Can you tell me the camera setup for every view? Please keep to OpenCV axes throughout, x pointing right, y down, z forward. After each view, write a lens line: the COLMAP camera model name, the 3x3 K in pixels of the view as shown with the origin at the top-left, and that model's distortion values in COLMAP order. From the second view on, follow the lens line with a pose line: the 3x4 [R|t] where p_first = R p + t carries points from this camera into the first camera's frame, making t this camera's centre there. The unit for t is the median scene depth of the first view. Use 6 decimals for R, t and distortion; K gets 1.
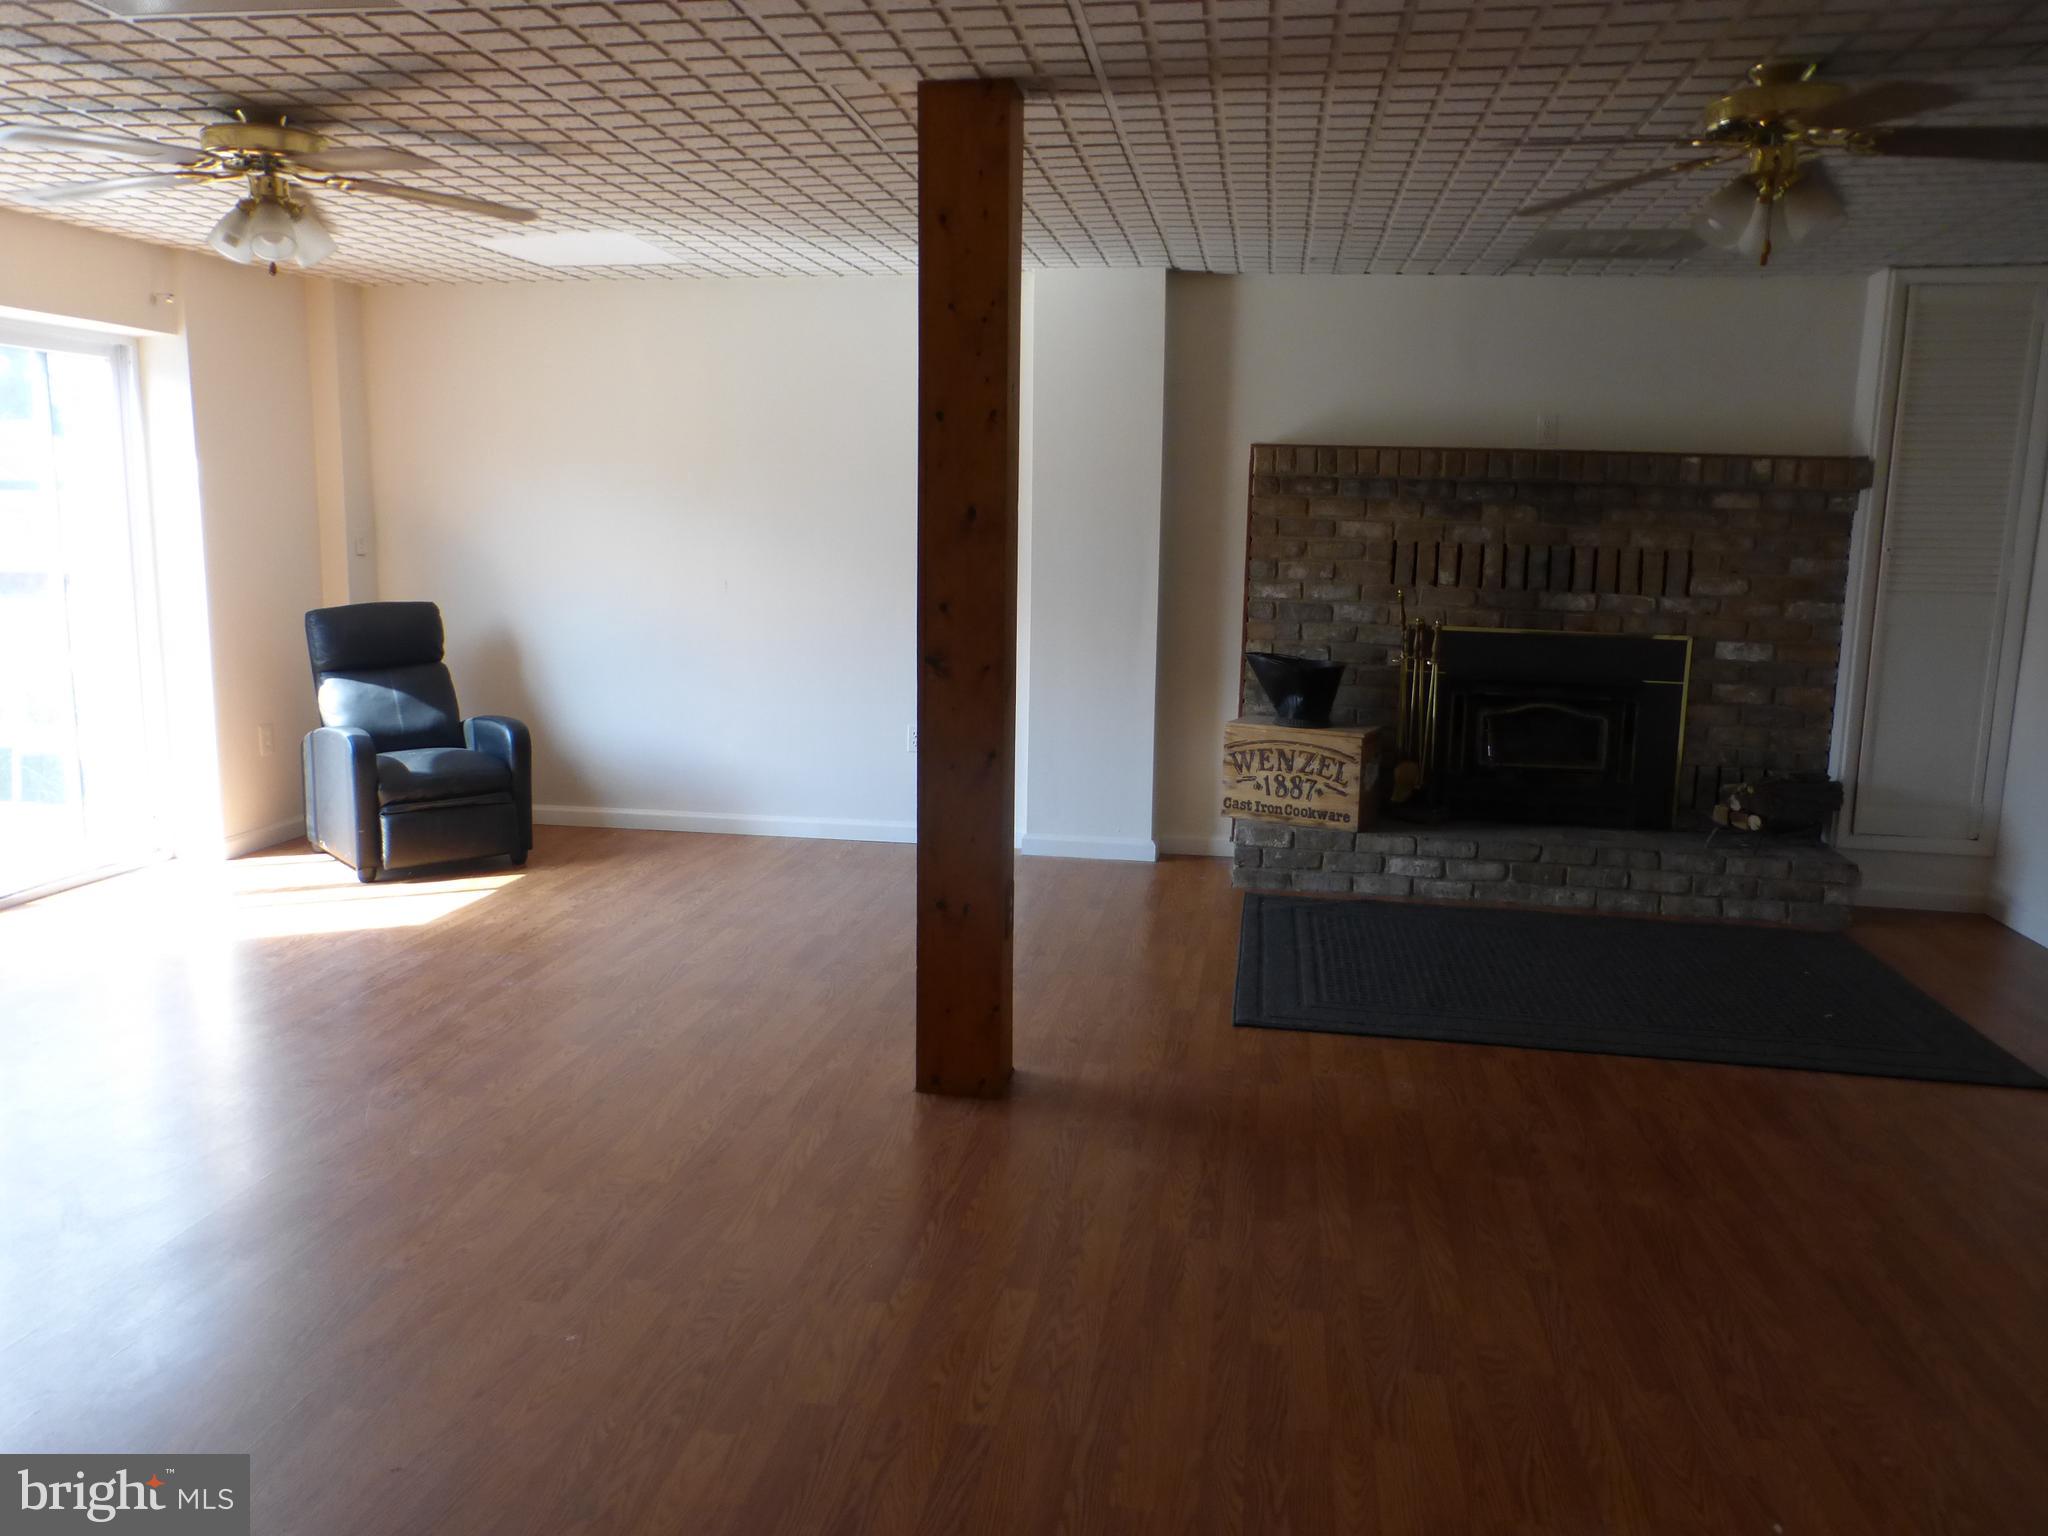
lens RADIAL K [[1570.3, 0, 1025.7], [0, 1570.3, 767.6], [0, 0, 1]] dist [-0.047134, 0.080233]
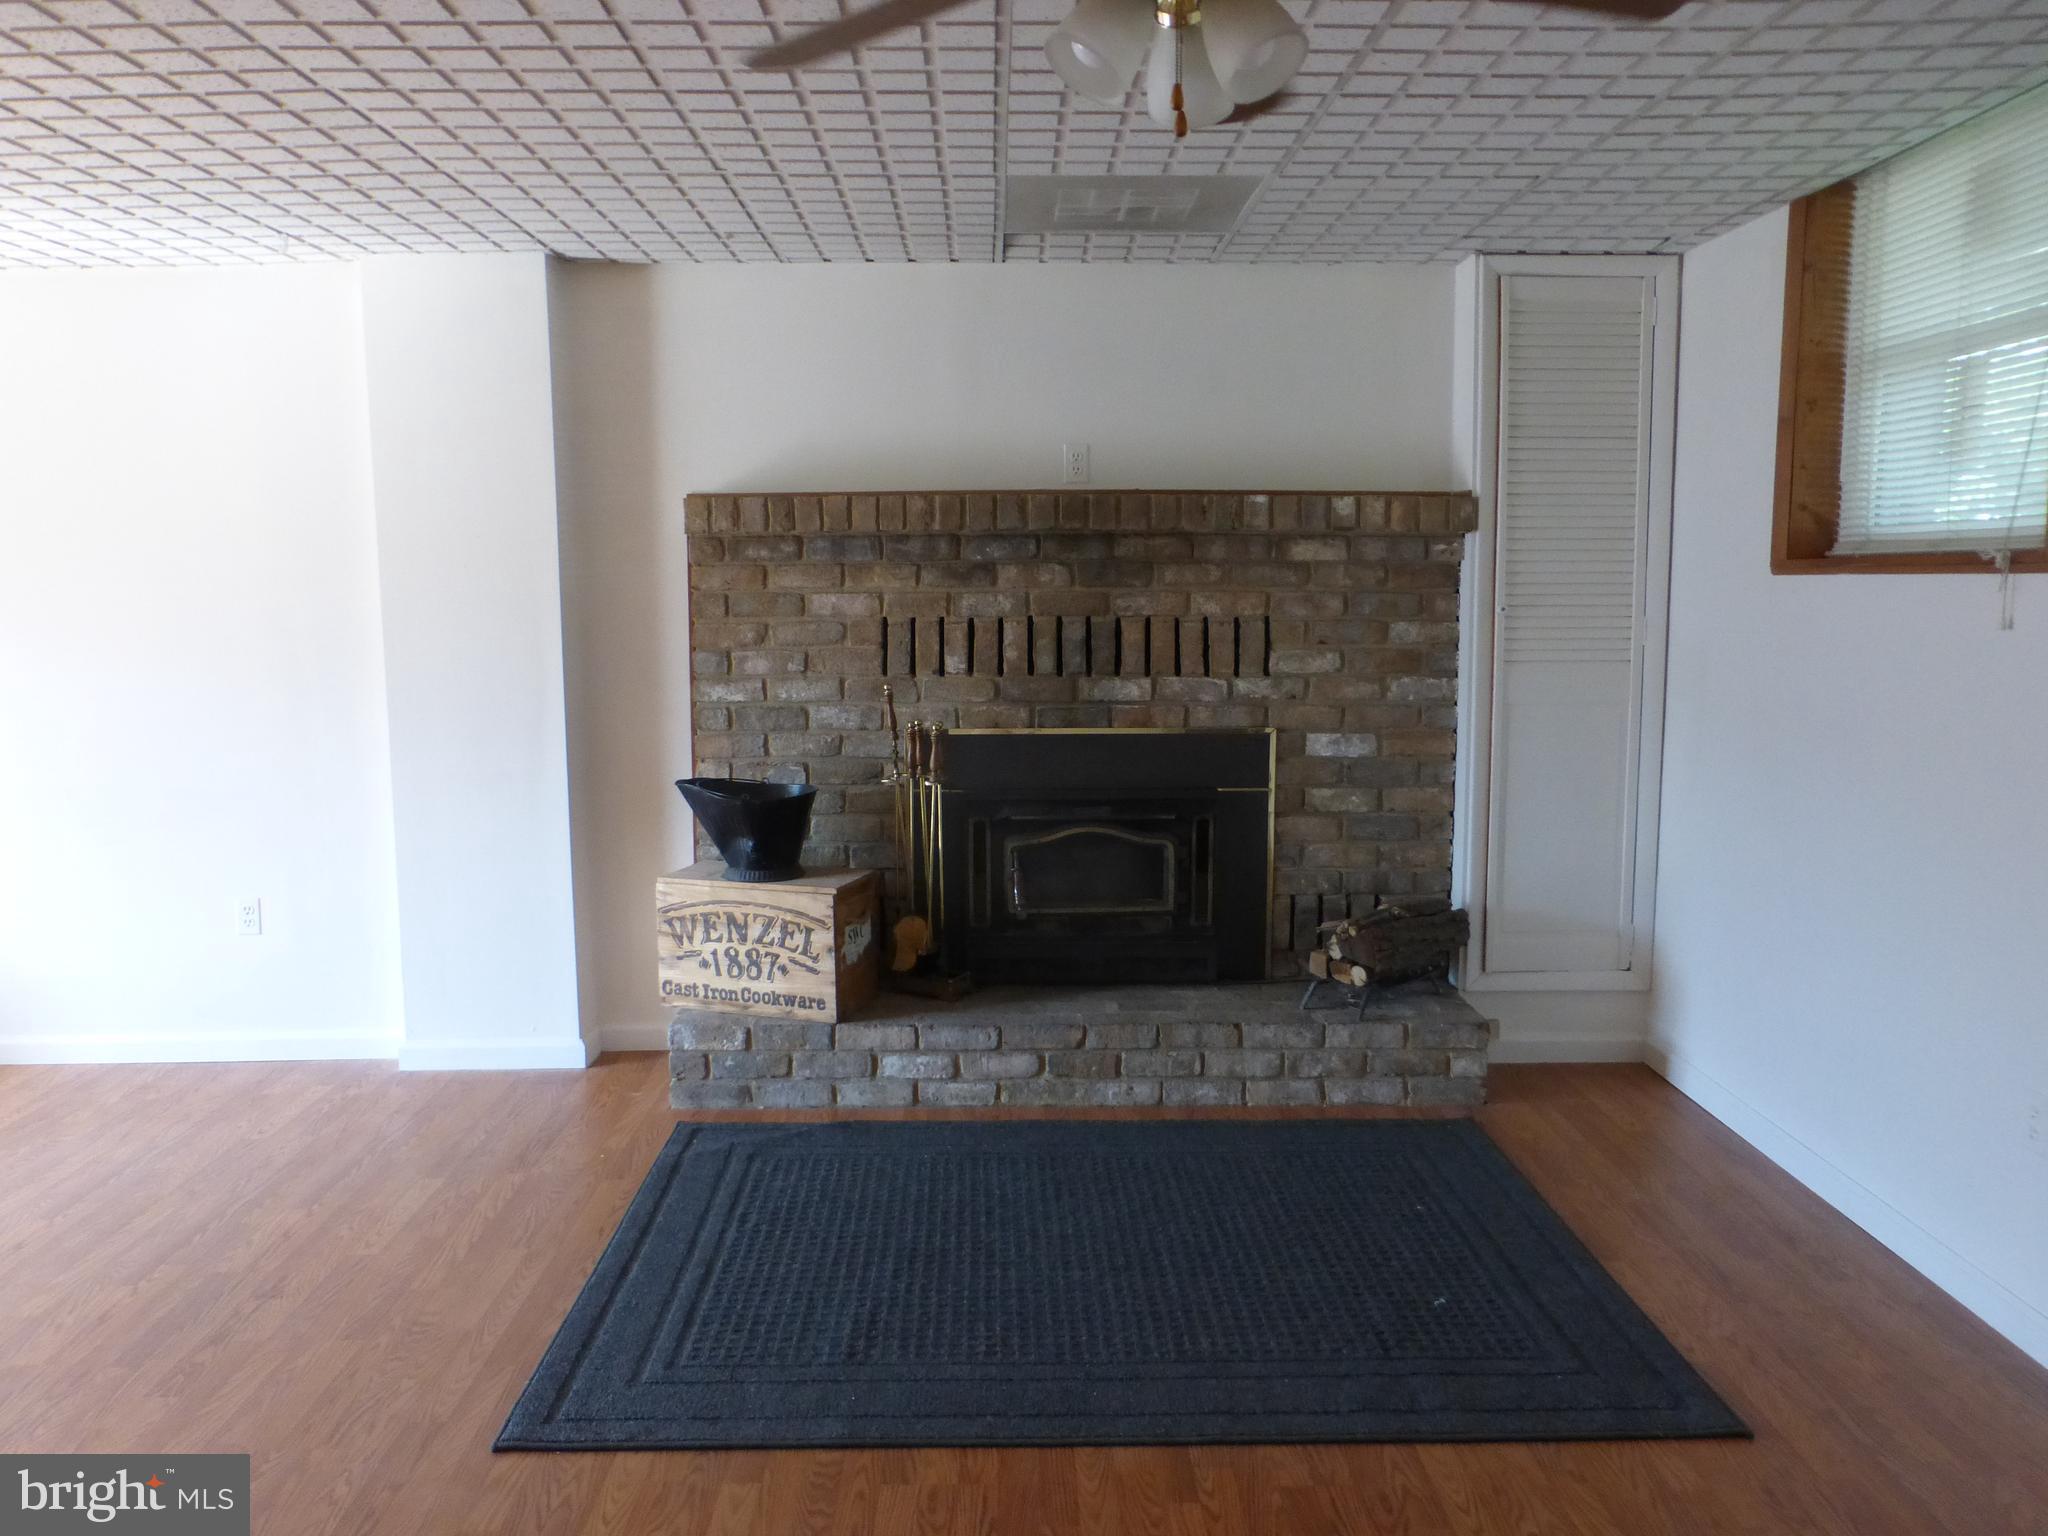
lens RADIAL K [[1570.3, 0, 1003.1], [0, 1570.3, 781.5], [0, 0, 1]] dist [-0.047134, 0.080233]
pose [[0.986023, -0.050585, 0.158743, 0.173397], [0.055182, 0.998171, -0.024682, -0.046704], [-0.157205, 0.033097, 0.987011, 0.263395]]
